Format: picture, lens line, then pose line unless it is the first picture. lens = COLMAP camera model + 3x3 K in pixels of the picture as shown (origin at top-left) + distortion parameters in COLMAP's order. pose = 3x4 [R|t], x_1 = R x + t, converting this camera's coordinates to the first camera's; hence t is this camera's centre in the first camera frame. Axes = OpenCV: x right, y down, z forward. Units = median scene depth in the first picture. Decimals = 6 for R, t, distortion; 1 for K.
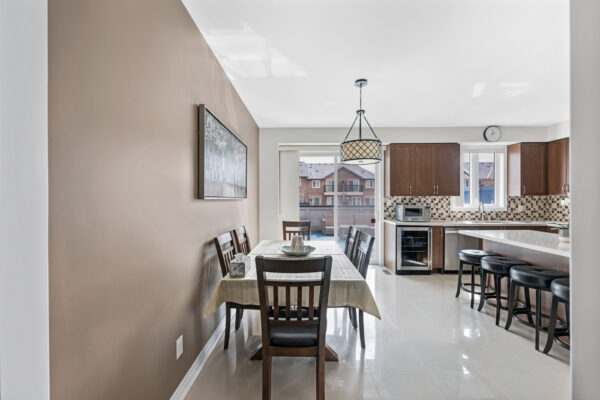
lens RADIAL K [[251.5, 0, 298.6], [0, 251.5, 199.1], [0, 0, 1]] dist [-0.002833, 0.000575]
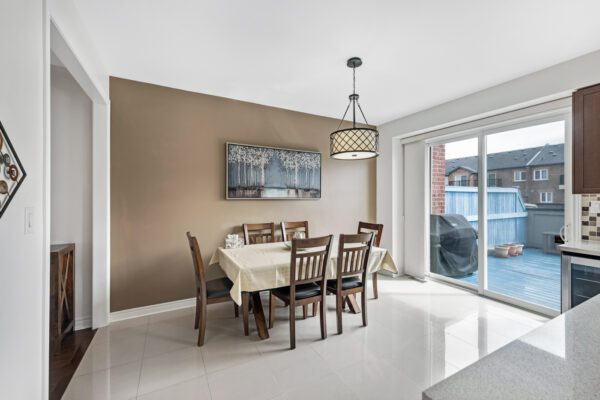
lens RADIAL K [[251.5, 0, 301.1], [0, 251.5, 191.0], [0, 0, 1]] dist [-0.002833, 0.000575]
pose [[0.470045, -0.020947, -0.882394, 0.523640], [-0.010479, 0.999515, -0.029309, 0.004436], [0.882580, 0.023023, 0.469598, 0.257011]]
